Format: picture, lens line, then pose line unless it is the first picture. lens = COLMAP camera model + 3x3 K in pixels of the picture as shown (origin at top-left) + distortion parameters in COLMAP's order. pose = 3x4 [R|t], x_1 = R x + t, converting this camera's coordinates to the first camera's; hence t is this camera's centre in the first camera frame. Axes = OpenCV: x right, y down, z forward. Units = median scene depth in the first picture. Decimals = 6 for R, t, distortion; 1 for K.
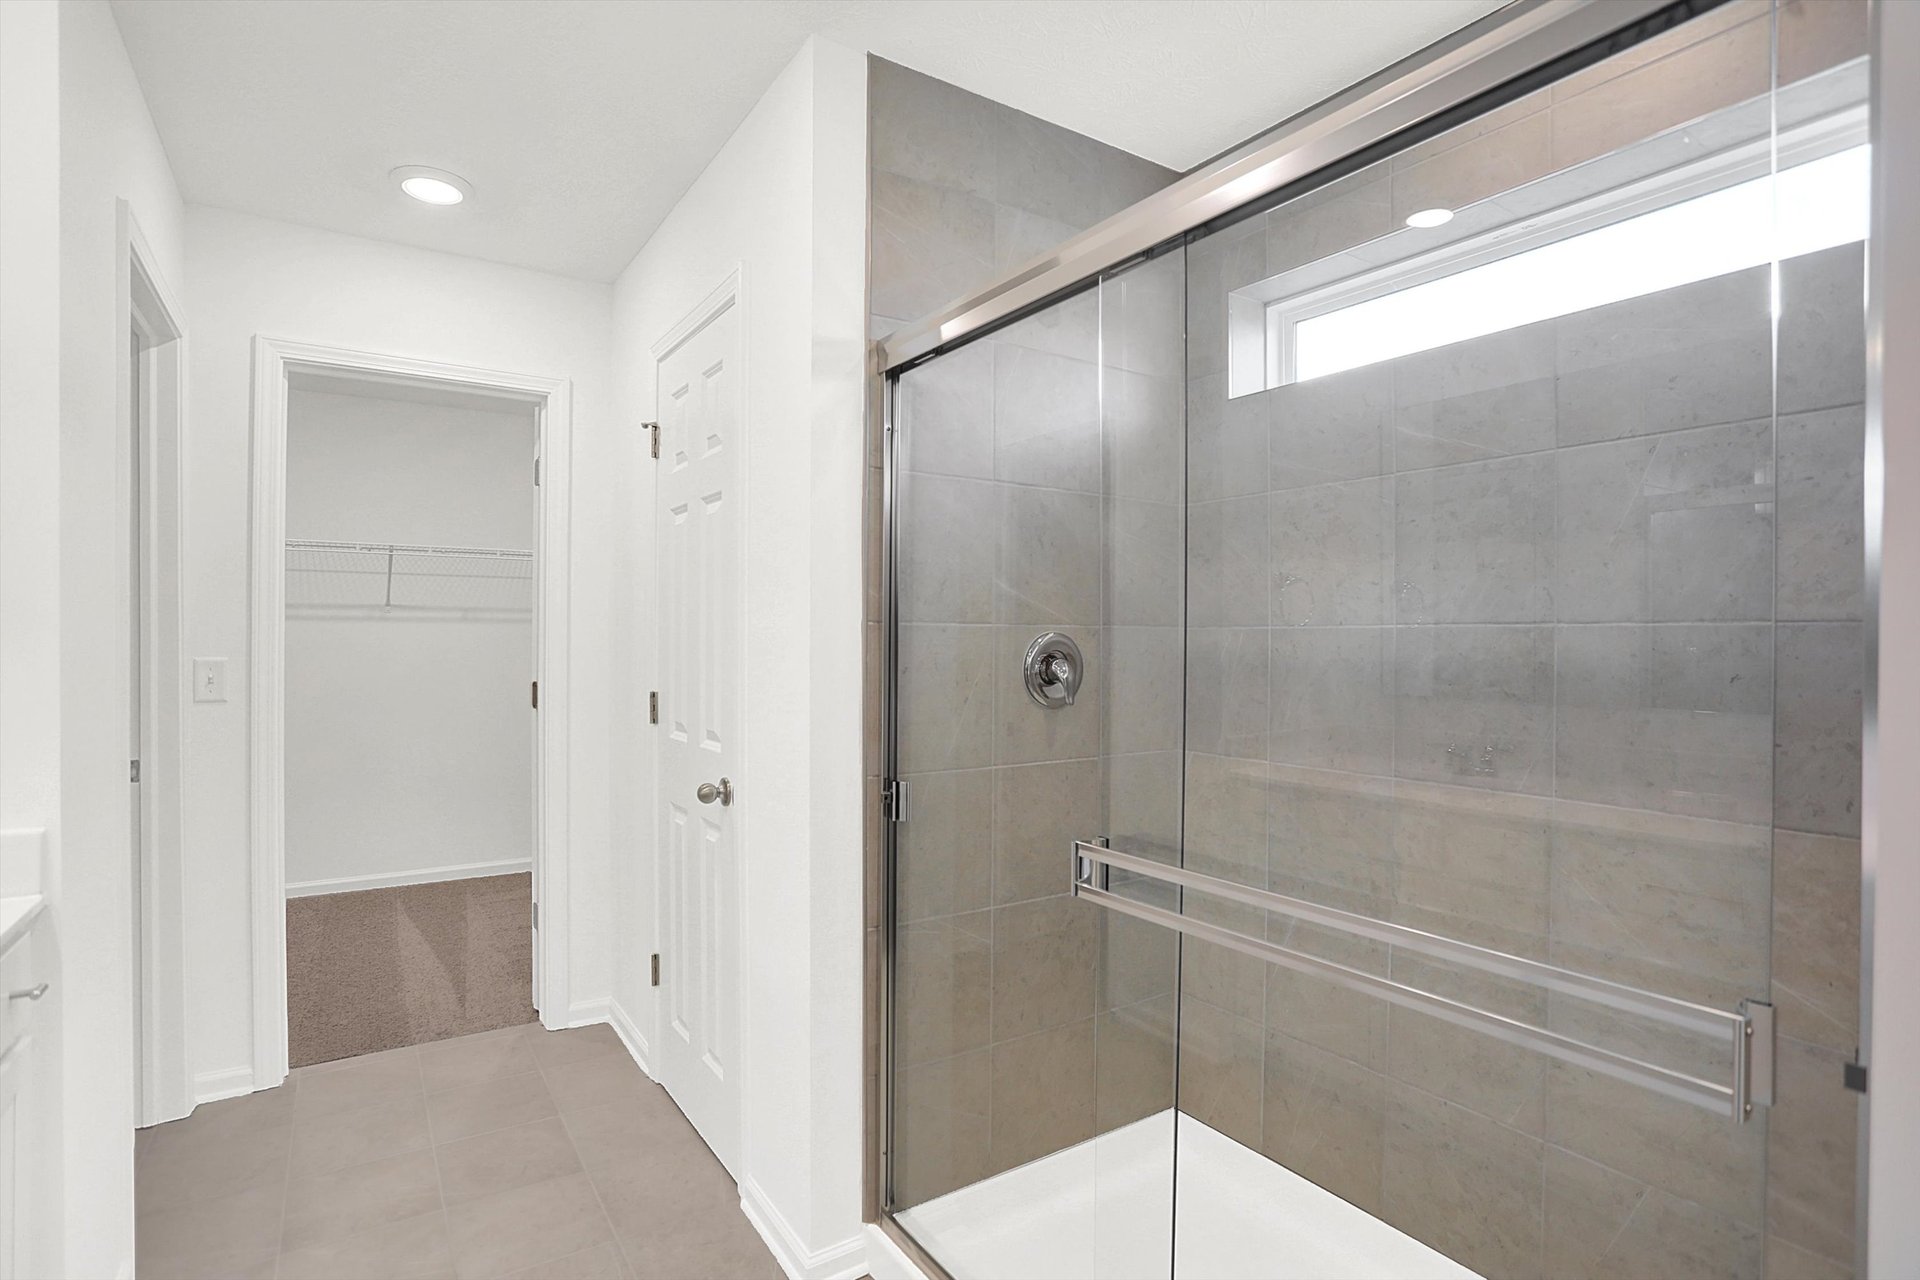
lens RADIAL K [[934.2, 0, 930.9], [0, 934.2, 652.6], [0, 0, 1]] dist [-0.052898, 0.016409]
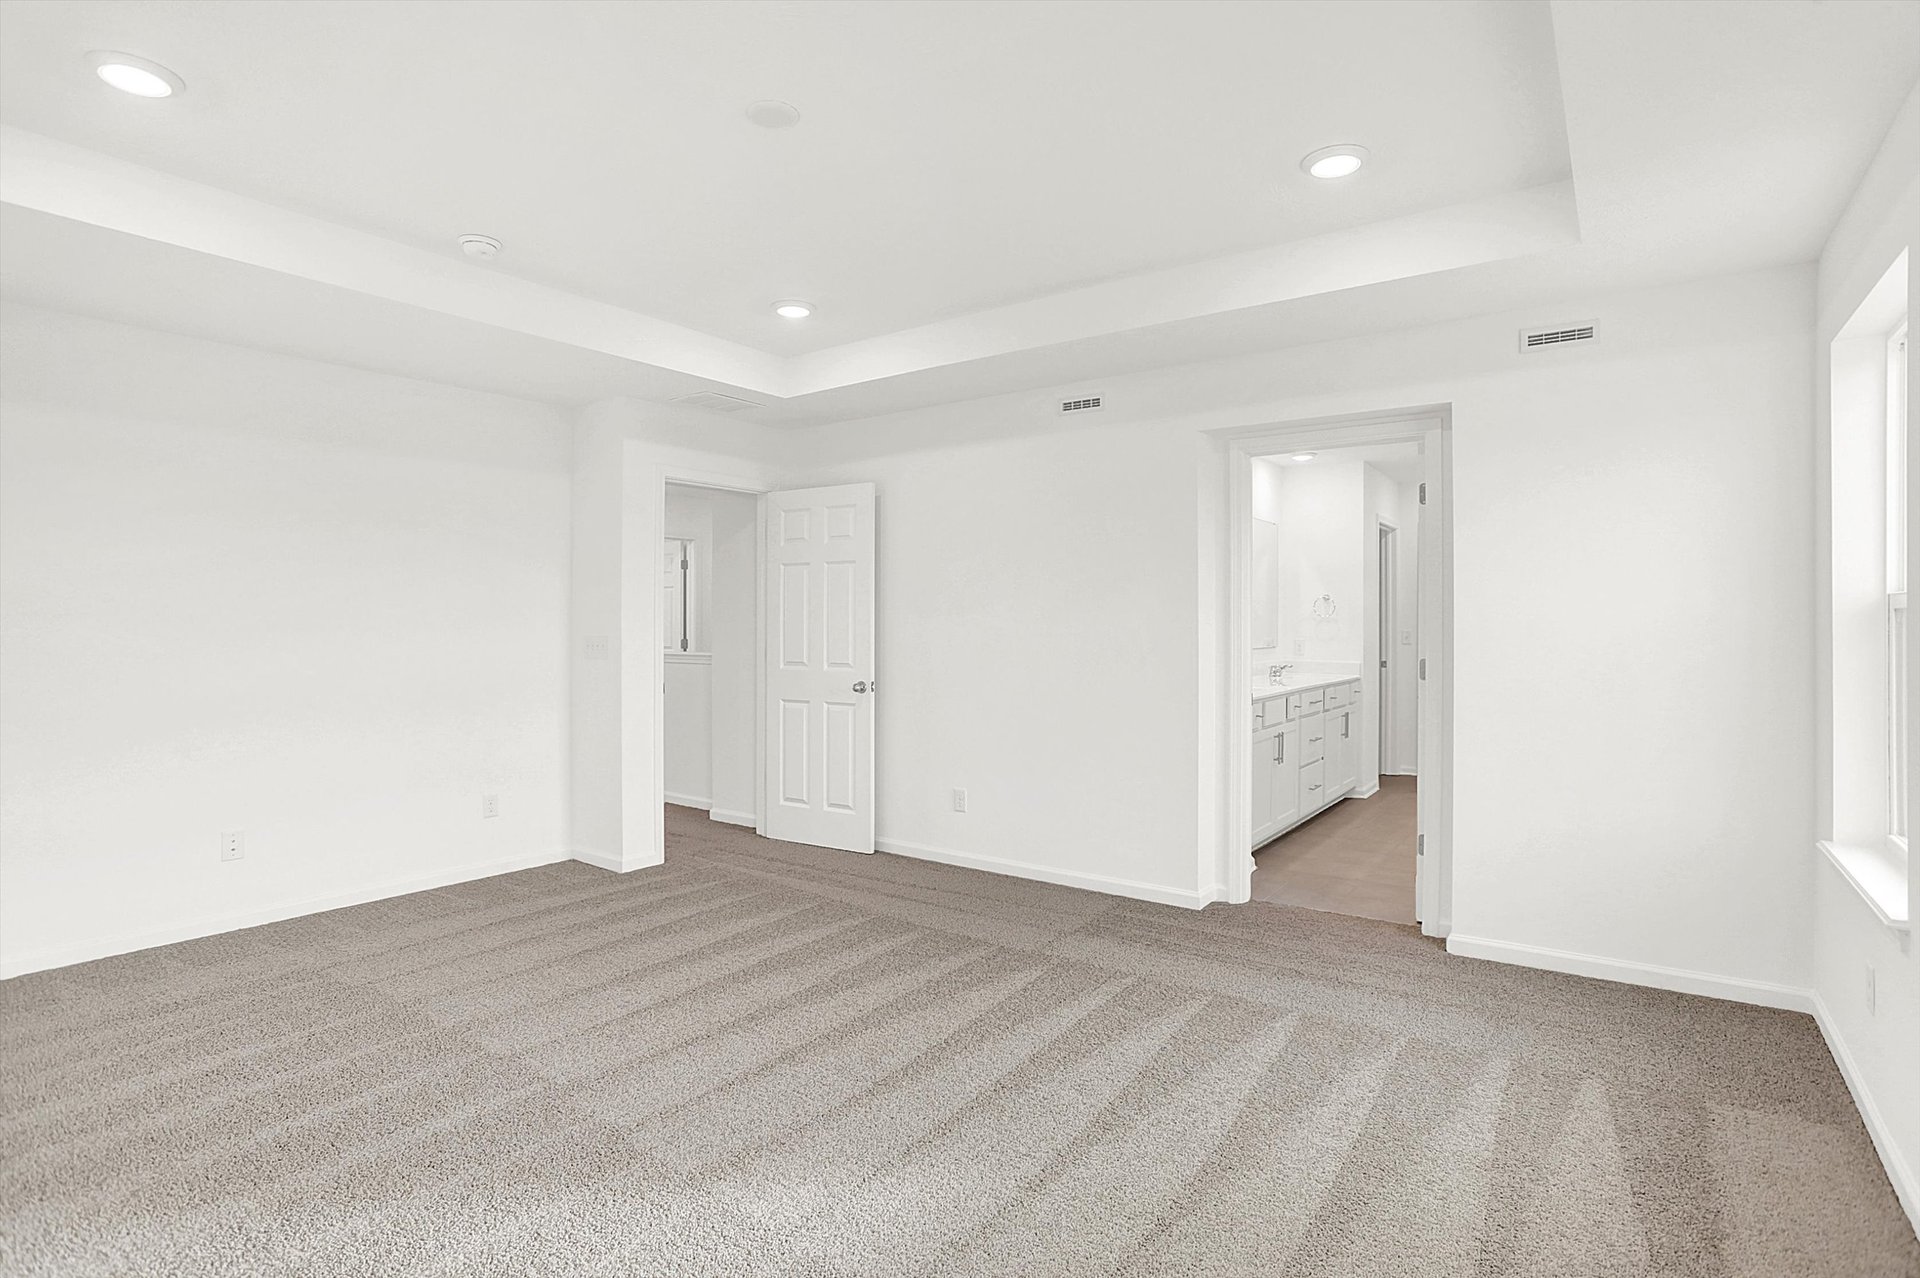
lens RADIAL K [[952.0, 0, 993.7], [0, 952.0, 637.5], [0, 0, 1]] dist [-0.057036, 0.027986]
pose [[0.403870, 0.009839, -0.914764, 1.472301], [-0.007814, 0.999943, 0.007305, 0.021838], [0.914783, 0.004198, 0.403924, -1.465593]]
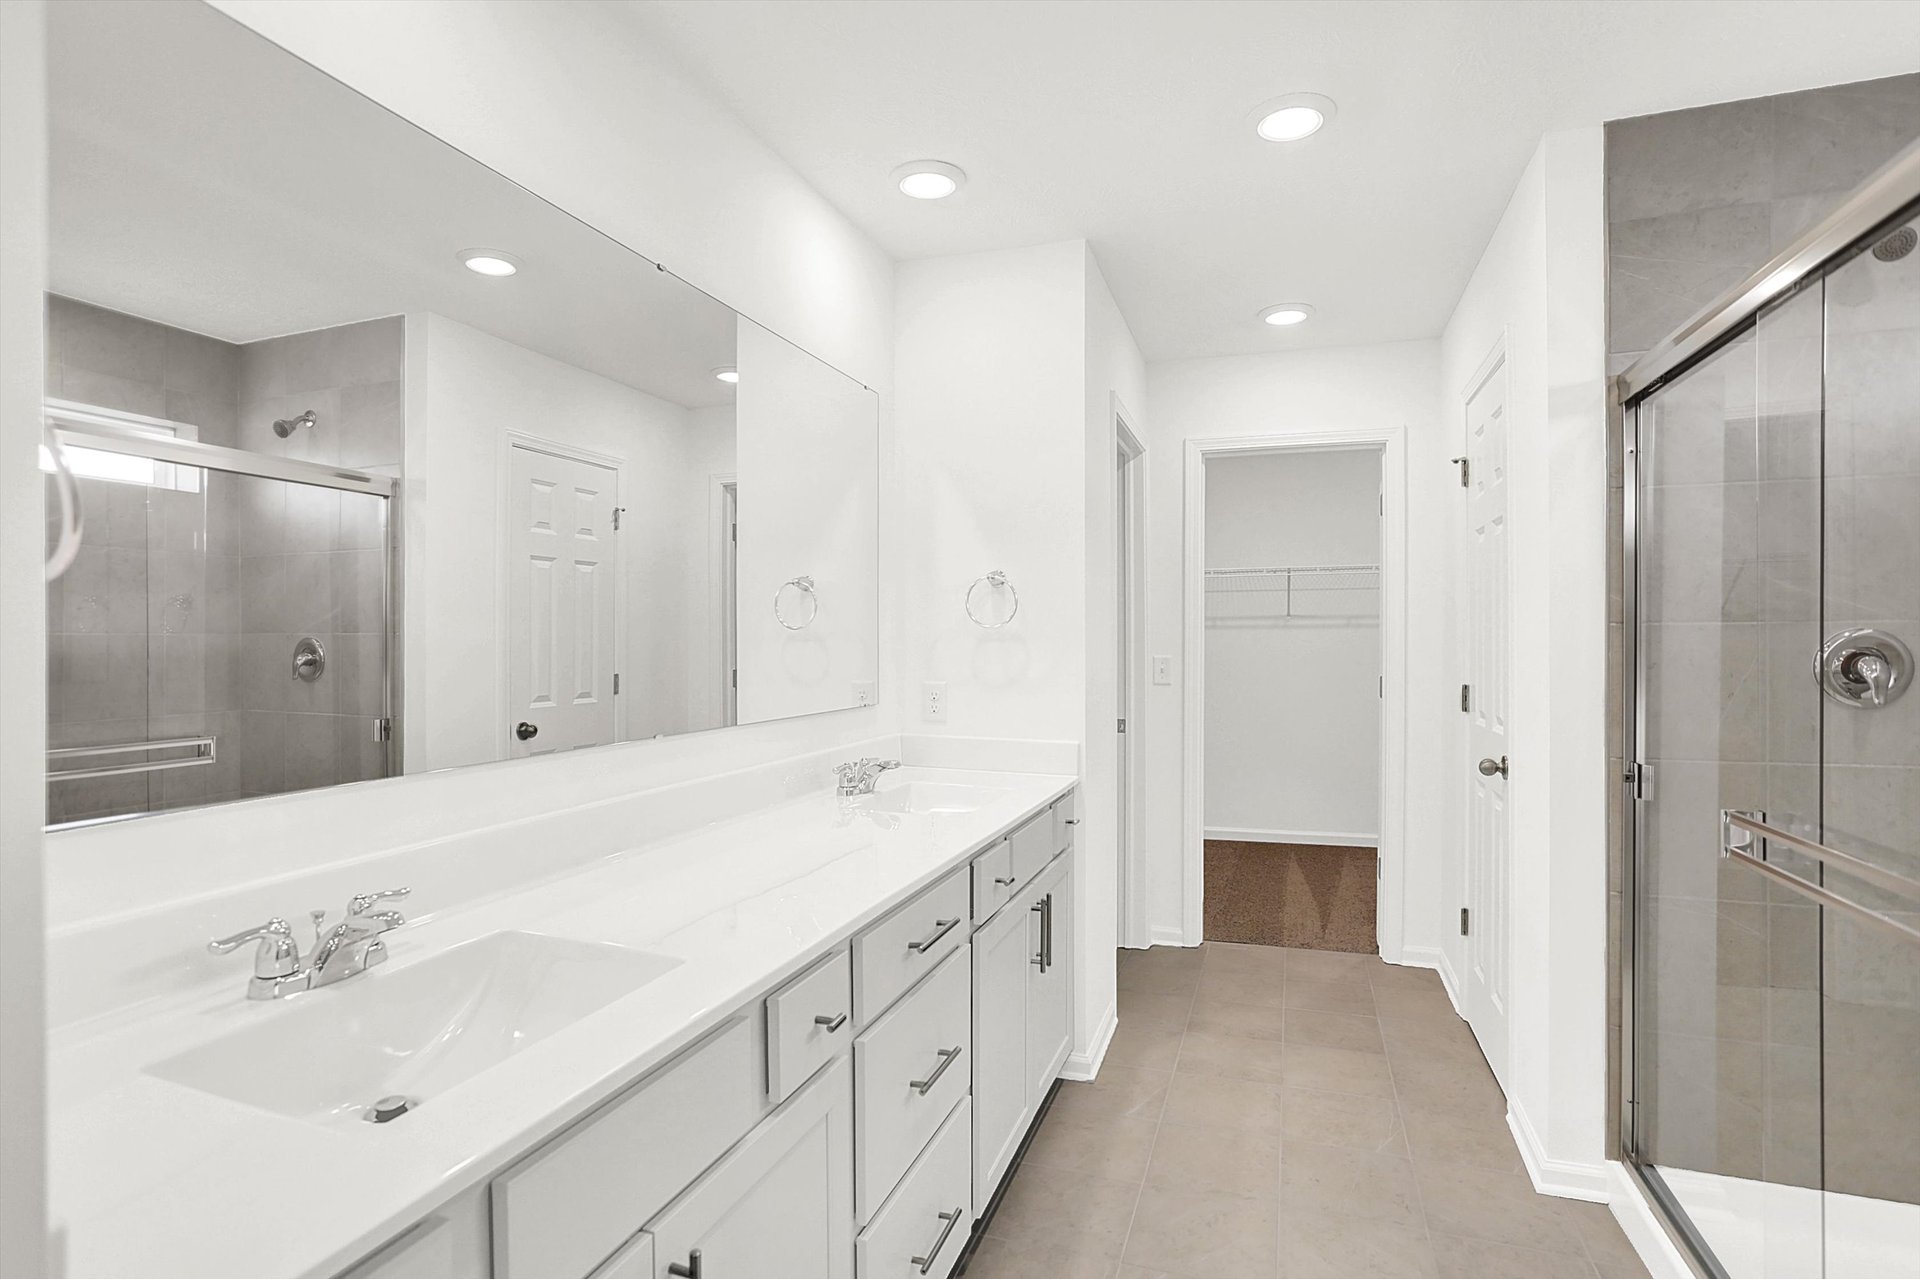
lens RADIAL K [[952.0, 0, 993.7], [0, 952.0, 638.0], [0, 0, 1]] dist [-0.057036, 0.027986]
pose [[0.643212, -0.011532, -0.765601, 0.250130], [-0.003871, 0.999825, -0.018312, 0.007583], [0.765679, 0.014742, 0.643054, -0.245239]]
